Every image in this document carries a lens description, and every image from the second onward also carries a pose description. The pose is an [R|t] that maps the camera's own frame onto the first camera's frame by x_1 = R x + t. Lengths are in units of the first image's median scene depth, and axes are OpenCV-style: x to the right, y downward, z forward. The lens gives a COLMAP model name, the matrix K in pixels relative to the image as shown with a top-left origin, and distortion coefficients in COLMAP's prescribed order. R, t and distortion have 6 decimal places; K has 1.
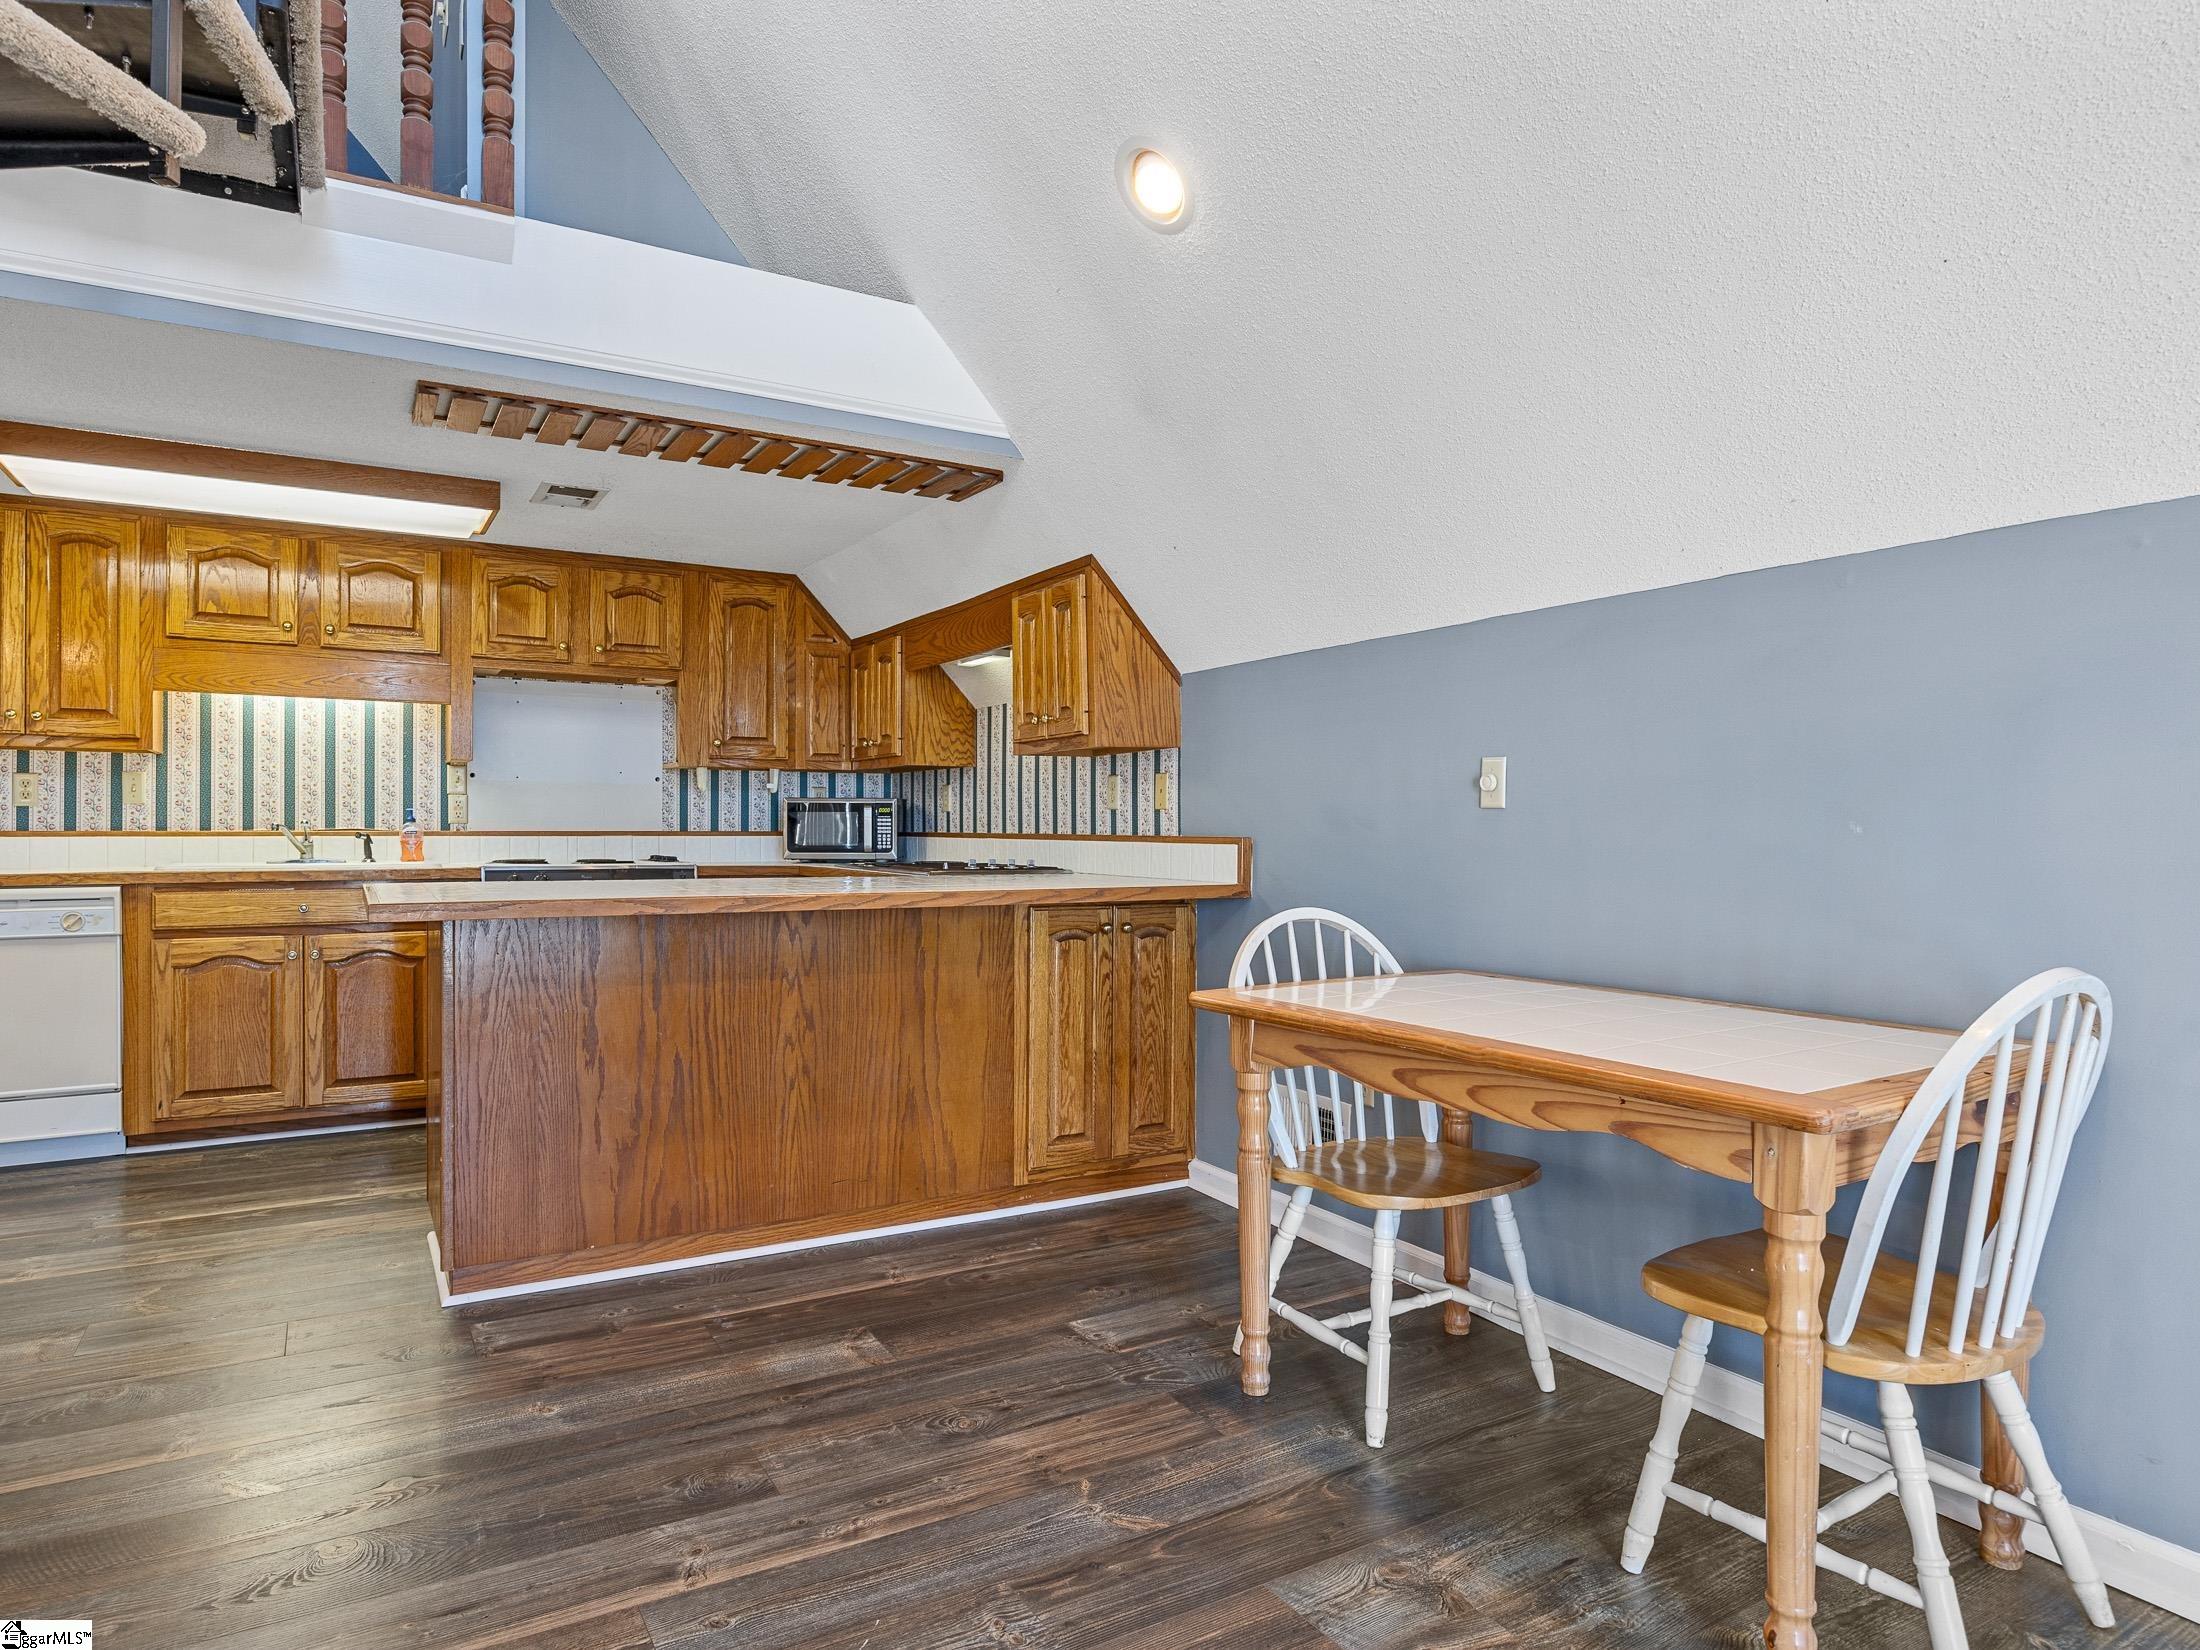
lens RADIAL K [[1275.3, 0, 1052.3], [0, 1275.3, 833.2], [0, 0, 1]] dist [-0.014571, 0.000743]
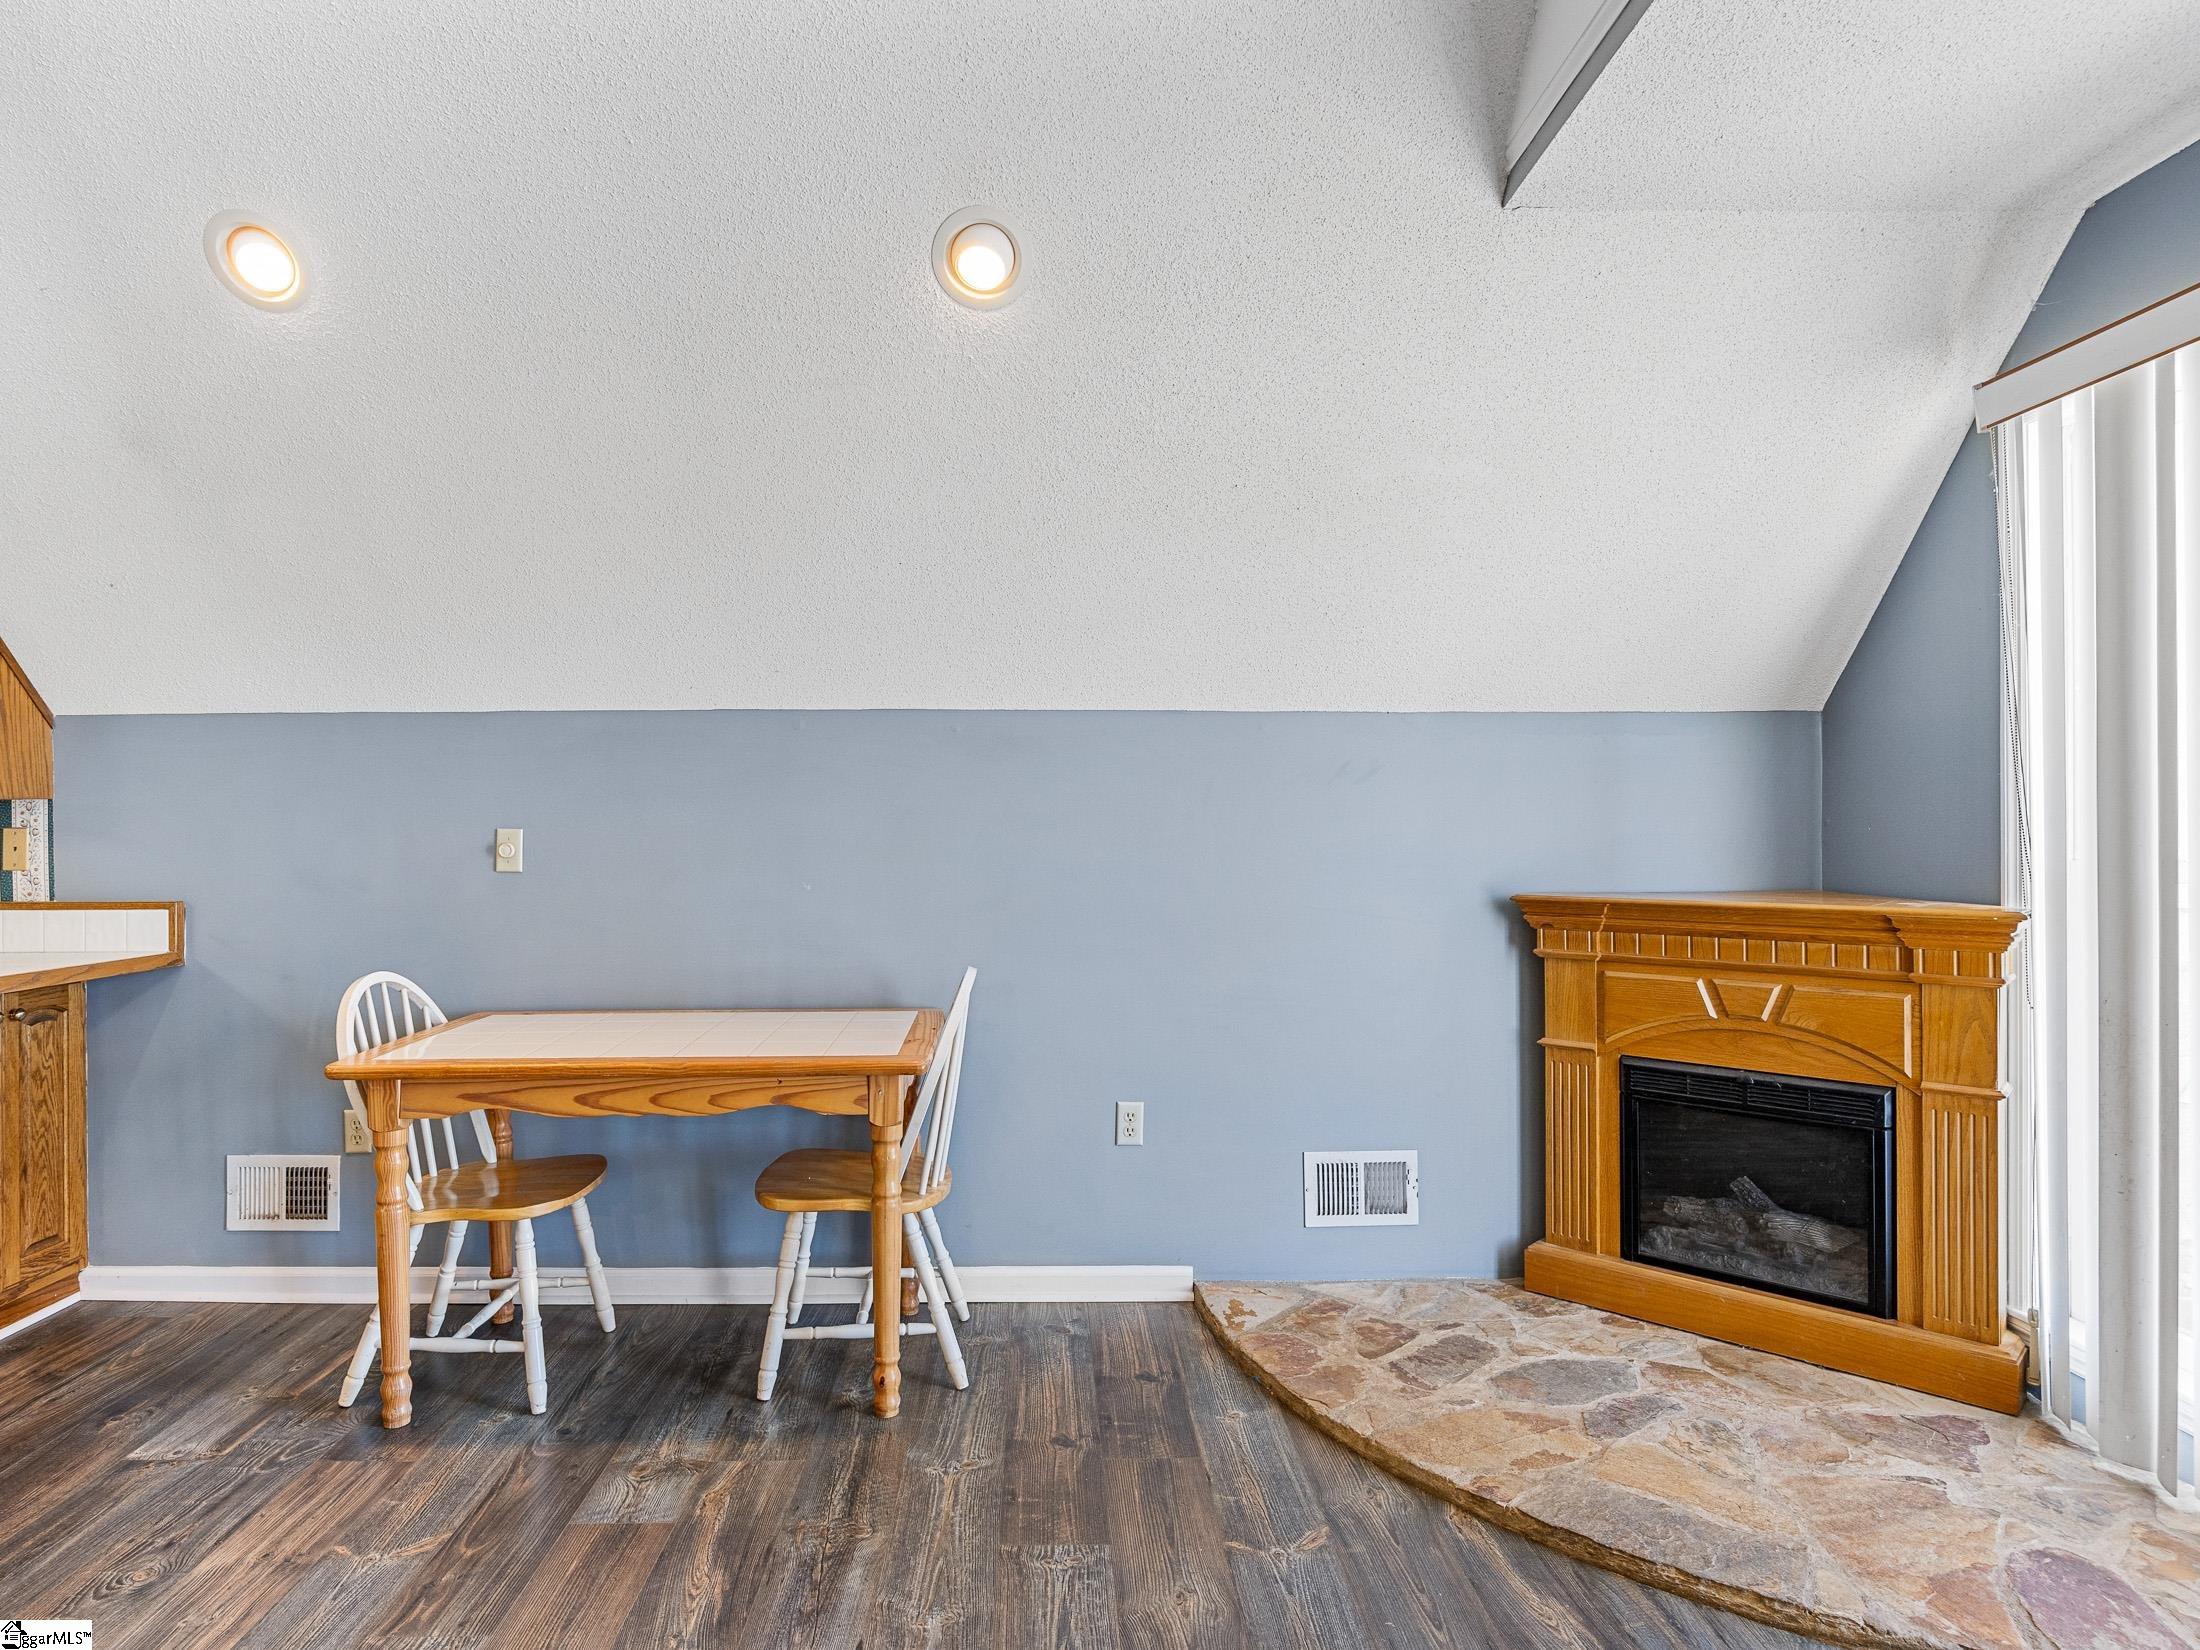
lens RADIAL K [[1275.3, 0, 1052.3], [0, 1275.3, 833.2], [0, 0, 1]] dist [-0.014571, 0.000743]
pose [[0.486750, -0.009068, 0.873494, -0.331730], [0.012374, 0.999917, 0.003485, -0.040283], [-0.873454, 0.009112, 0.486822, -0.012212]]
